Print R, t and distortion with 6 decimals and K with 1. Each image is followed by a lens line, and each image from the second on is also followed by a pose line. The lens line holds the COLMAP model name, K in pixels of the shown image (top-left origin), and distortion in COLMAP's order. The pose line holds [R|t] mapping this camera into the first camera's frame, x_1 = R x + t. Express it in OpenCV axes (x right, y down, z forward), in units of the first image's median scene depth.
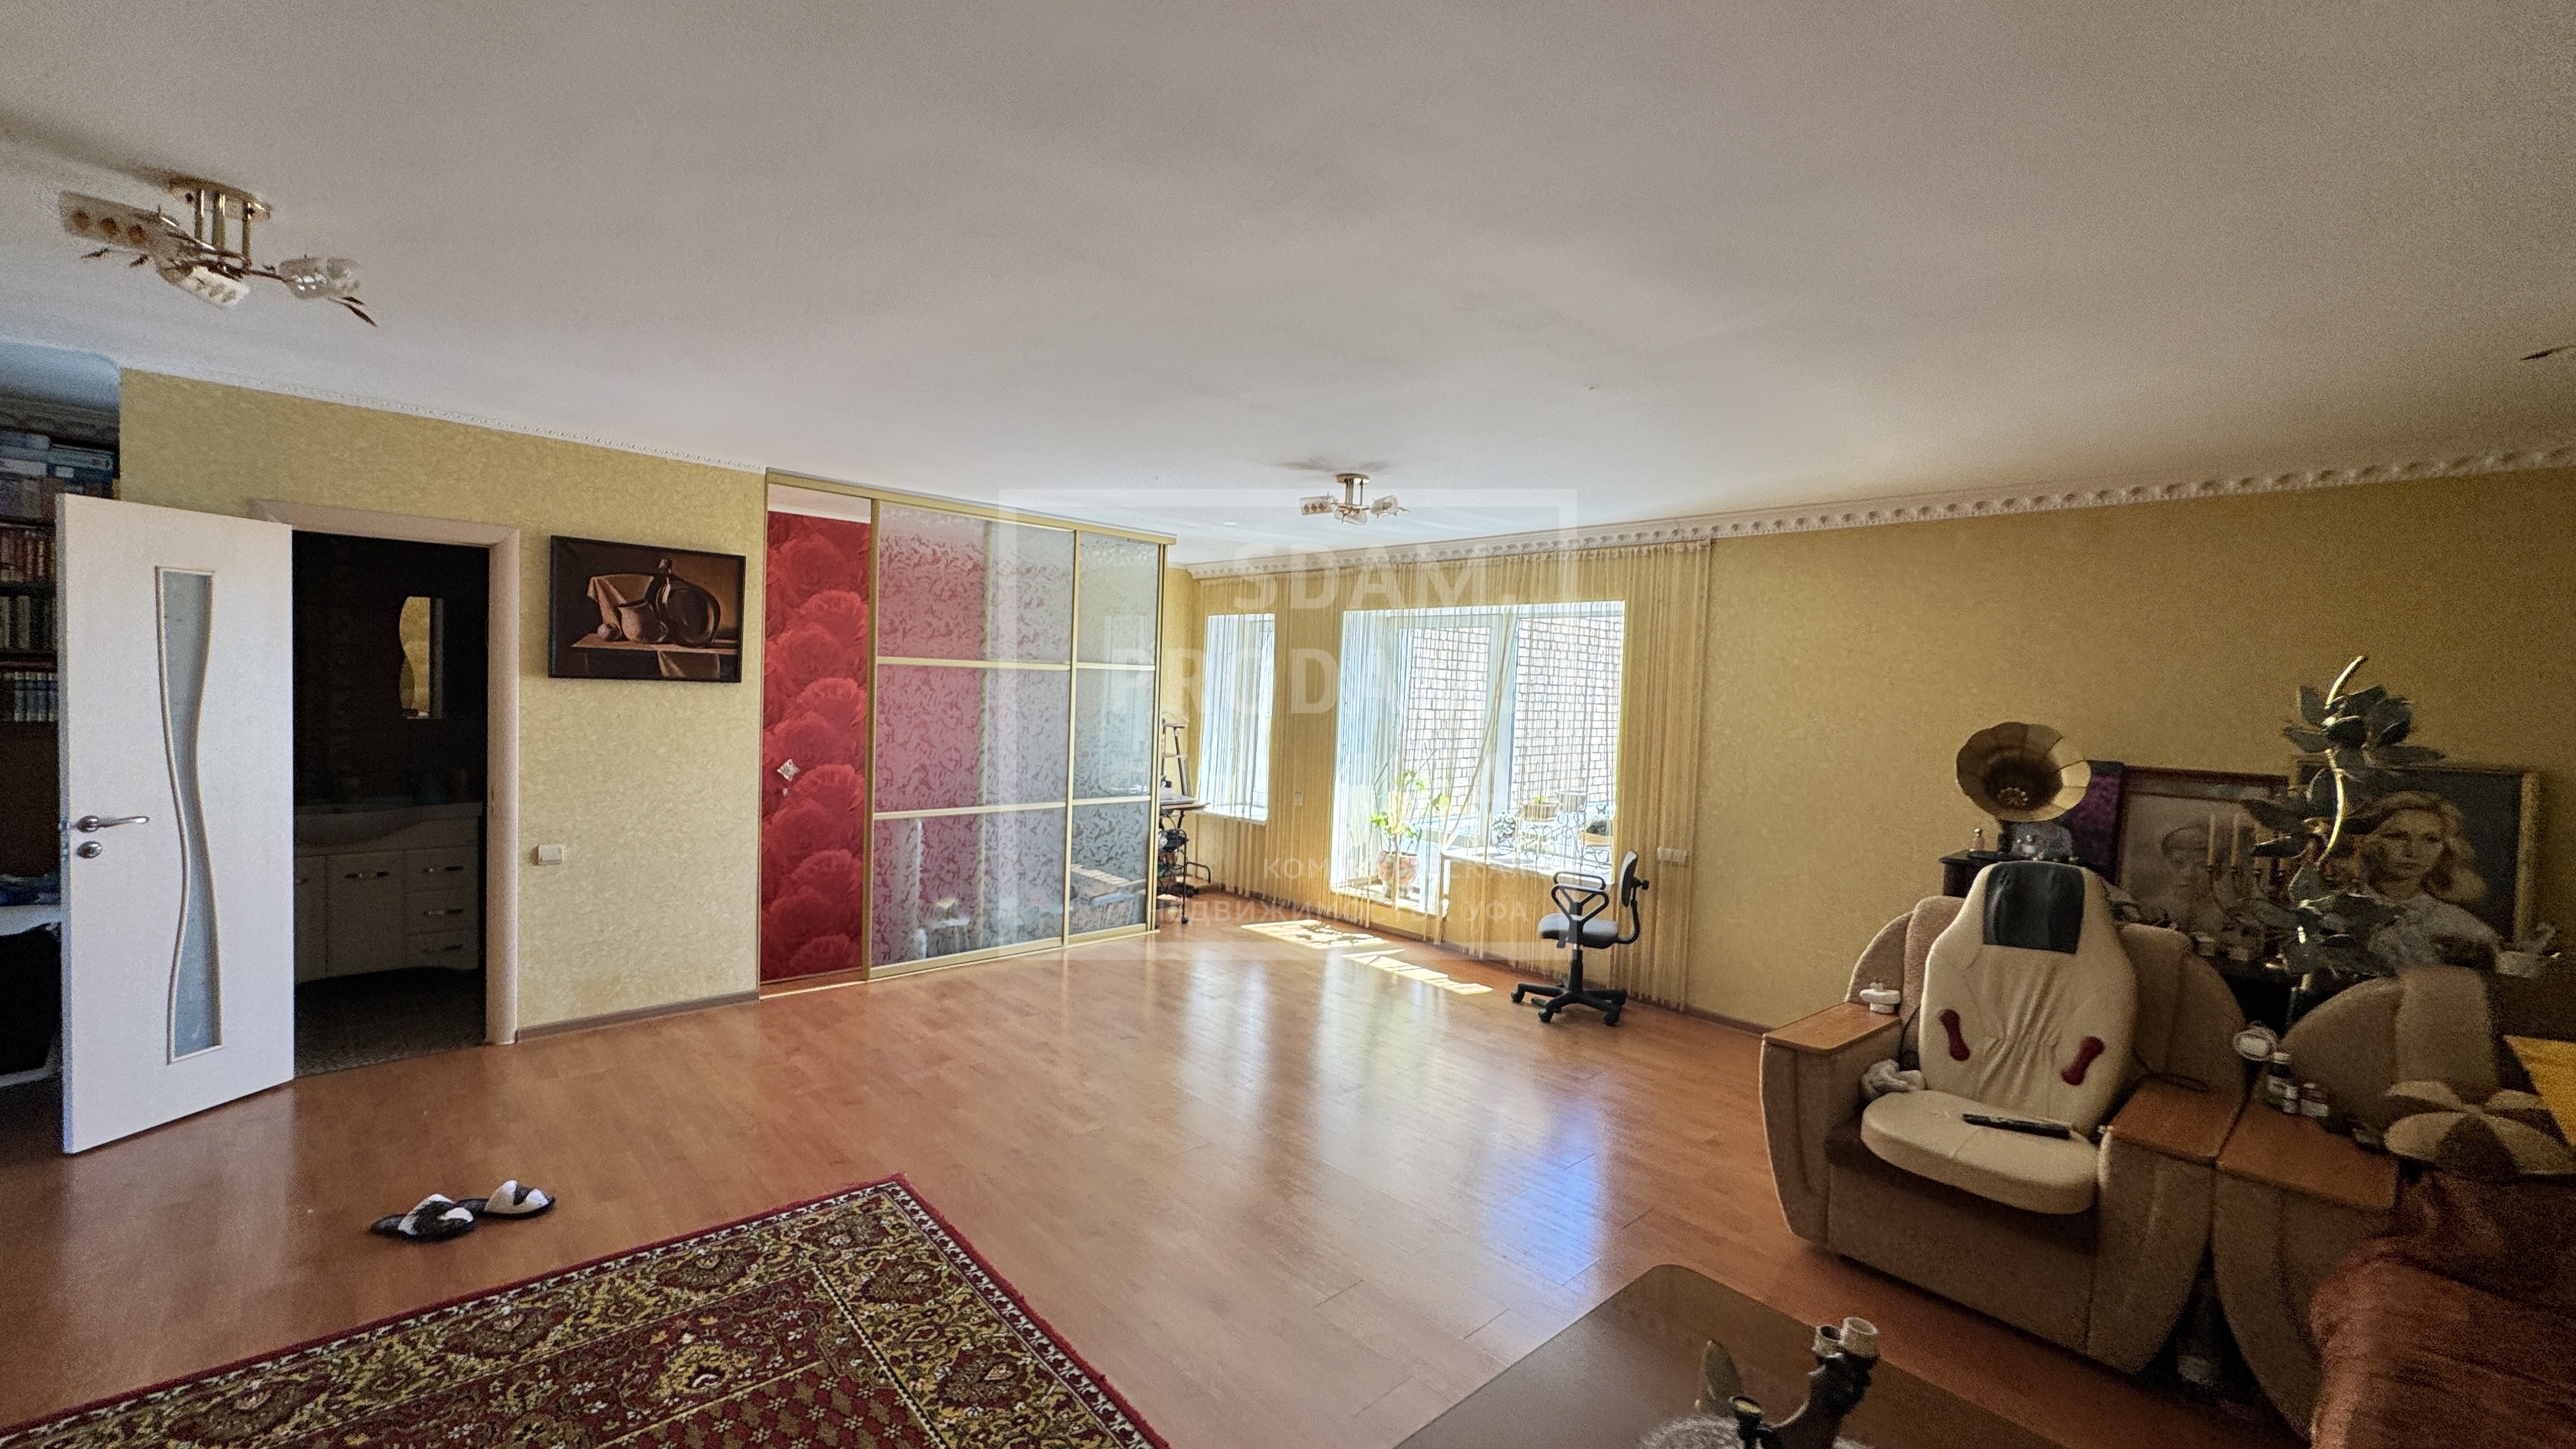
lens RADIAL K [[1021.4, 0, 1288.0], [0, 1021.4, 724.5], [0, 0, 1]] dist [-0.001701, -0.000372]
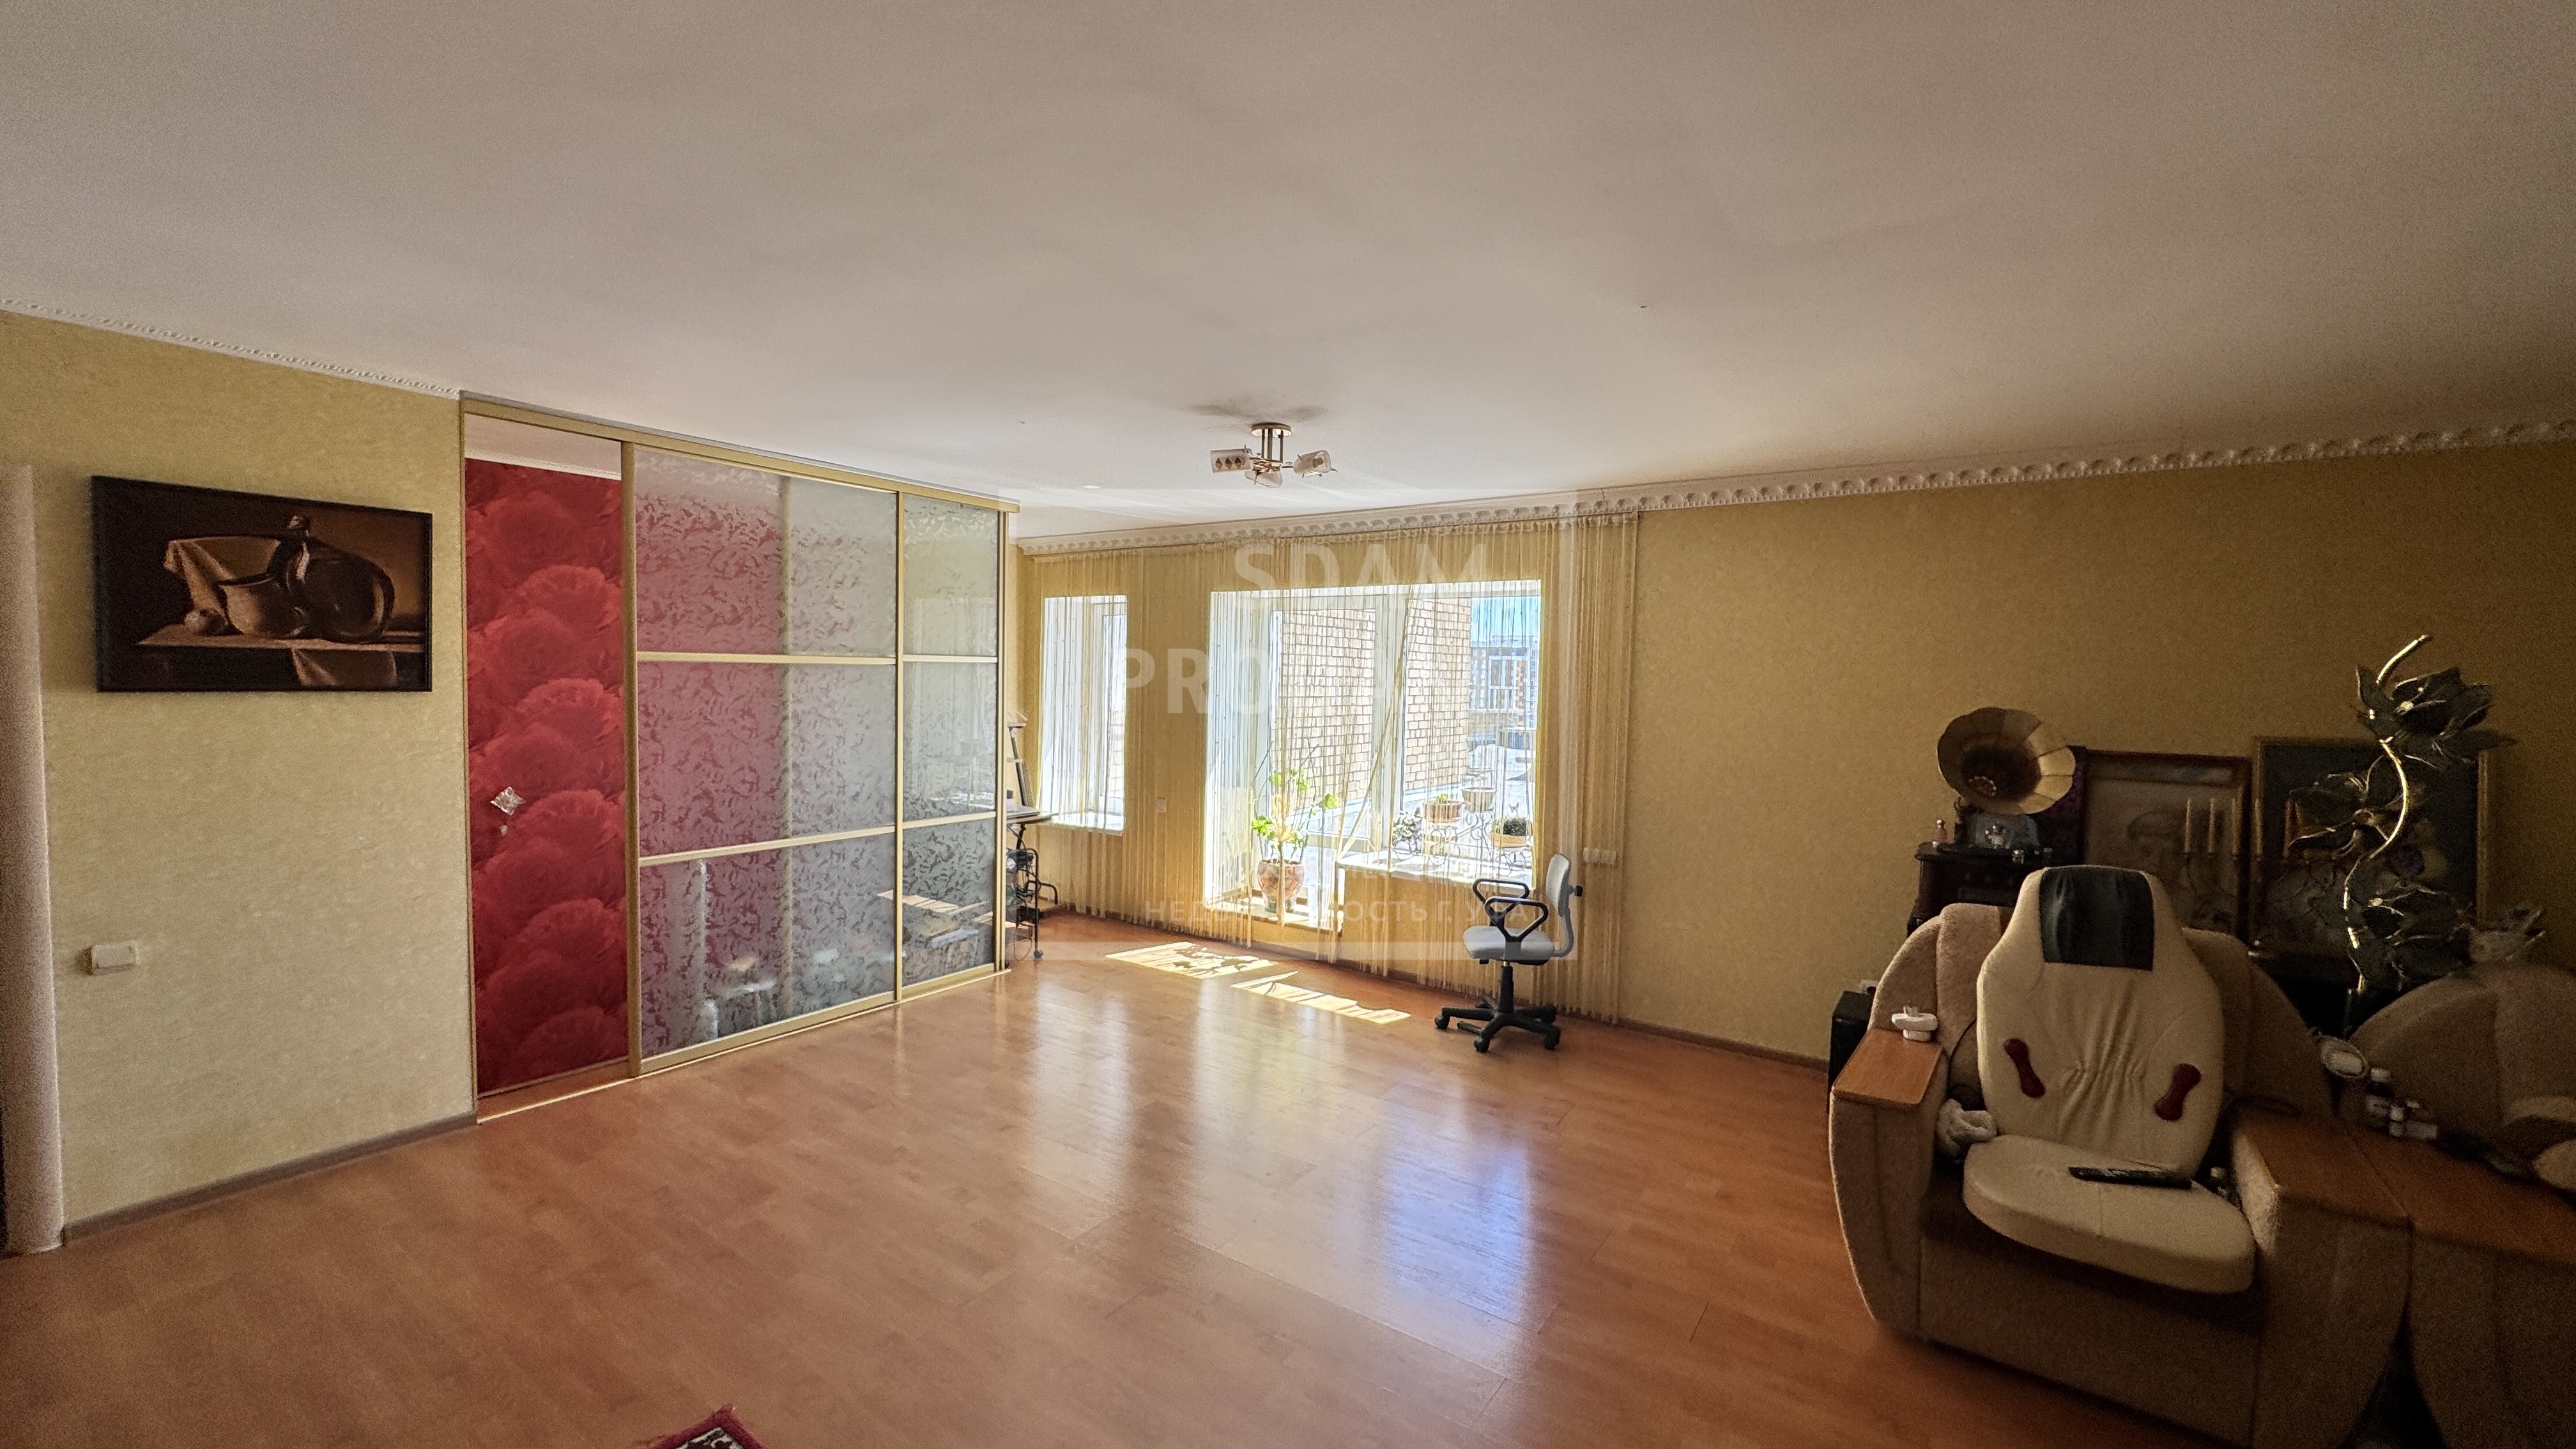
lens RADIAL K [[1021.4, 0, 1288.0], [0, 1021.4, 724.5], [0, 0, 1]] dist [-0.001701, -0.000372]
pose [[0.978764, -0.027486, 0.203139, -0.085899], [0.024143, 0.999530, 0.018914, -0.015268], [-0.203563, -0.013608, 0.978967, 0.161976]]
